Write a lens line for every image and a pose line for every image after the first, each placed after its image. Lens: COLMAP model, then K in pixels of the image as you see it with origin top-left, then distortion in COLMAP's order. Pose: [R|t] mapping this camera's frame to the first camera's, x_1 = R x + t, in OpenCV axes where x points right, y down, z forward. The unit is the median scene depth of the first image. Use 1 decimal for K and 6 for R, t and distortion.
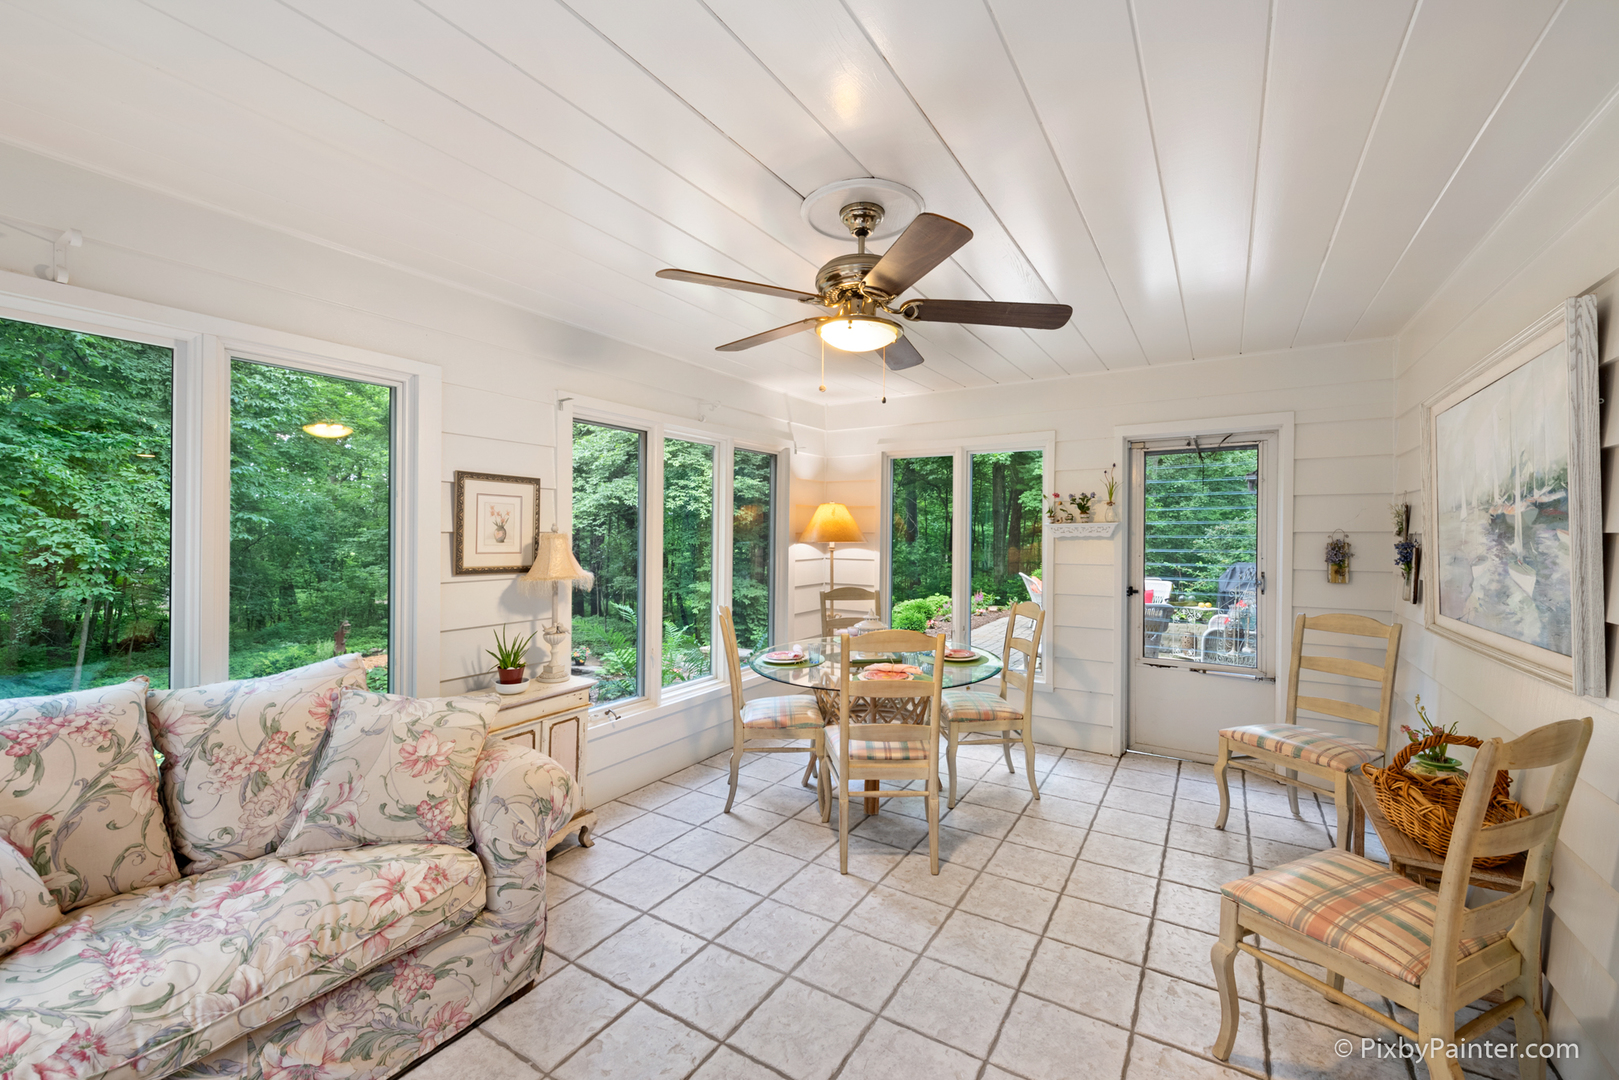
lens RADIAL K [[639.8, 0, 806.2], [0, 639.8, 540.8], [0, 0, 1]] dist [0.004360, -0.003100]
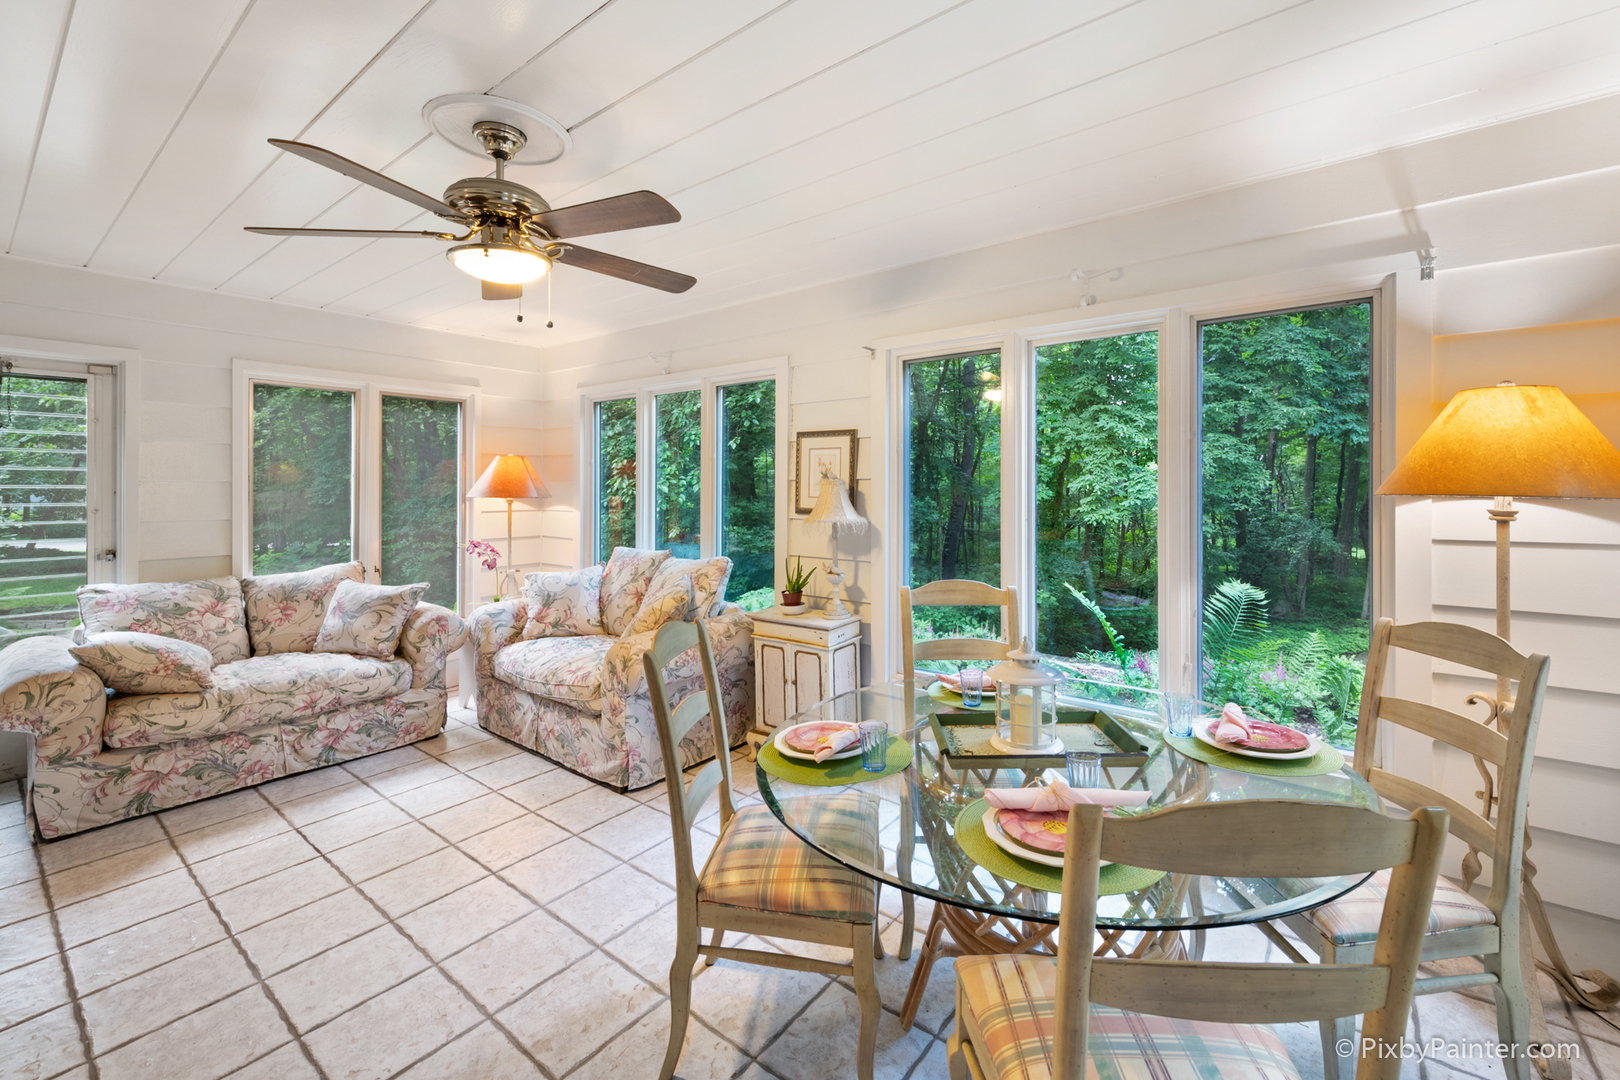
lens RADIAL K [[640.2, 0, 823.8], [0, 640.2, 480.0], [0, 0, 1]] dist [0.004360, -0.003100]
pose [[-0.064064, 0.006762, -0.997923, 0.729708], [0.000999, 0.999977, 0.006712, -0.022712], [0.997945, -0.000567, -0.064069, 1.130604]]
